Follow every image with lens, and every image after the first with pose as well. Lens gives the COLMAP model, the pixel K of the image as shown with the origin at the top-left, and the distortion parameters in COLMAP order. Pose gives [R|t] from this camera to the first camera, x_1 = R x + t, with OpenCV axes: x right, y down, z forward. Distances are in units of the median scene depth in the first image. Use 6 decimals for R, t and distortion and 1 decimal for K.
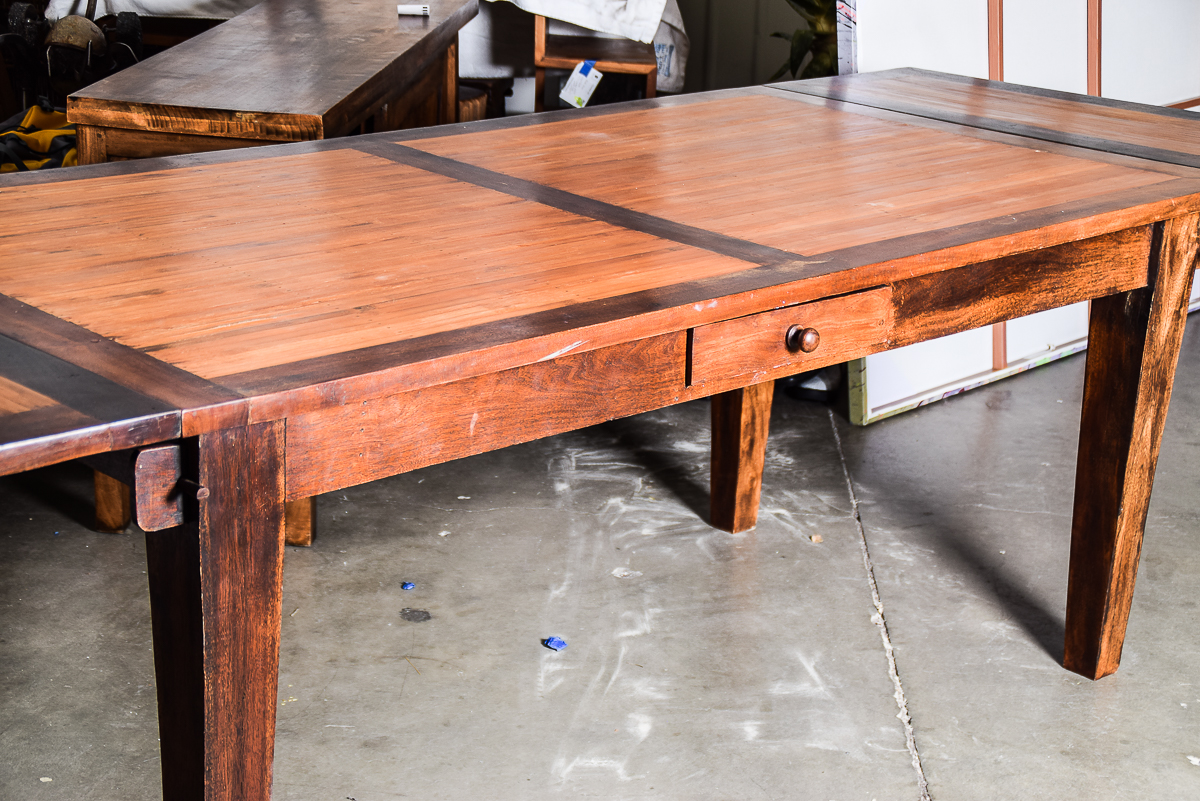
lens RADIAL K [[2199.9, 0, 604.9], [0, 2199.9, 466.1], [0, 0, 1]] dist [0.298132, 0.000000]
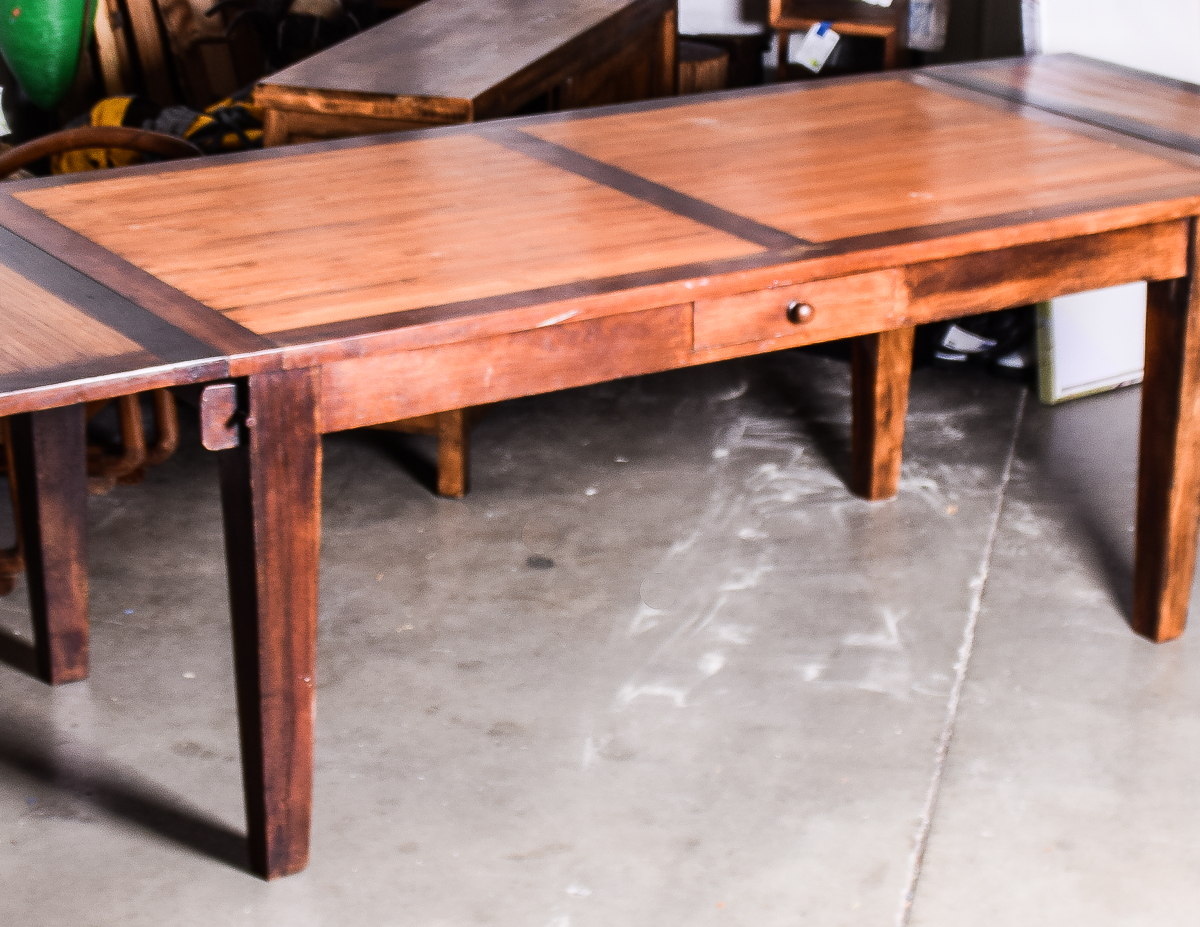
lens RADIAL K [[2841.6, 0, 636.4], [0, 2841.6, 427.8], [0, 0, 1]] dist [-0.045488, 0.000000]
pose [[0.985615, 0.031583, -0.166030, 0.209018], [-0.033807, 0.999372, -0.010584, 0.016972], [0.165591, 0.016045, 0.986064, -0.394025]]
